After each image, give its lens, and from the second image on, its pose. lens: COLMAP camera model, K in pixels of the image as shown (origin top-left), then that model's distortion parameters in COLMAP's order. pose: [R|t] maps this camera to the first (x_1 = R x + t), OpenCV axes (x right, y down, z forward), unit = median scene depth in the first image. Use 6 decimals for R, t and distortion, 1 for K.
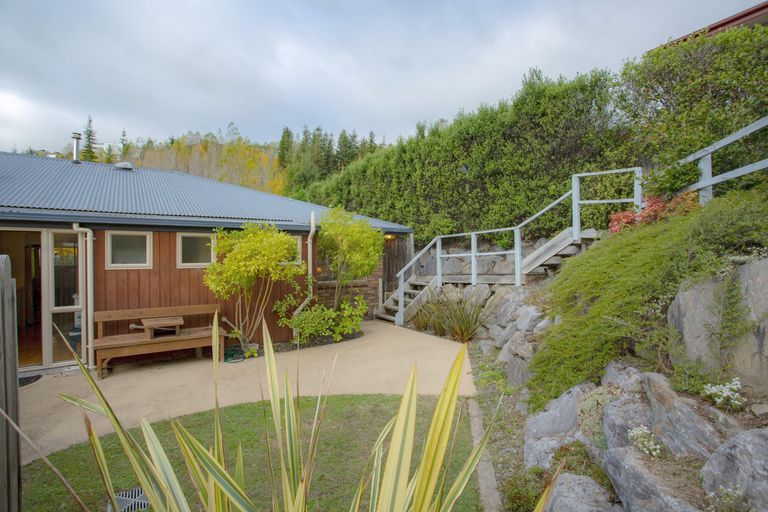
lens RADIAL K [[381.8, 0, 384.0], [0, 381.8, 256.0], [0, 0, 1]] dist [-0.000394, -0.000089]
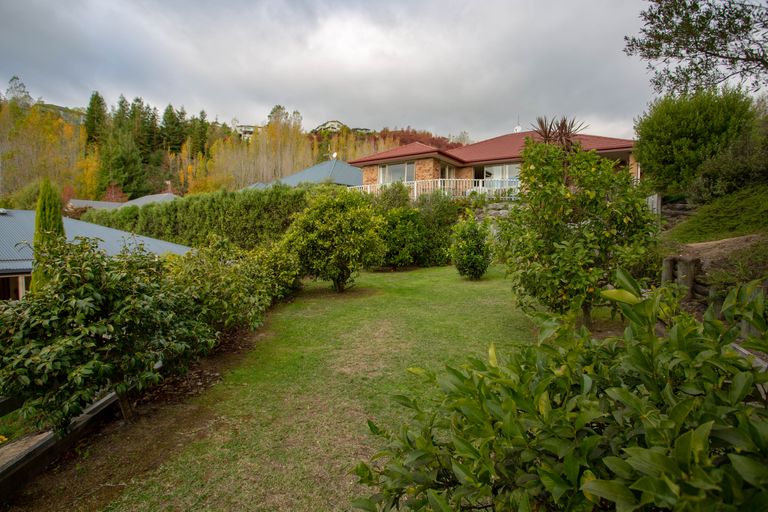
lens RADIAL K [[409.3, 0, 384.0], [0, 409.3, 256.0], [0, 0, 1]] dist [-0.051472, 0.034246]
pose [[0.929331, -0.012117, 0.369048, 0.011703], [-0.006559, 0.998762, 0.049307, -0.018417], [-0.369189, -0.048243, 0.928101, -0.113232]]
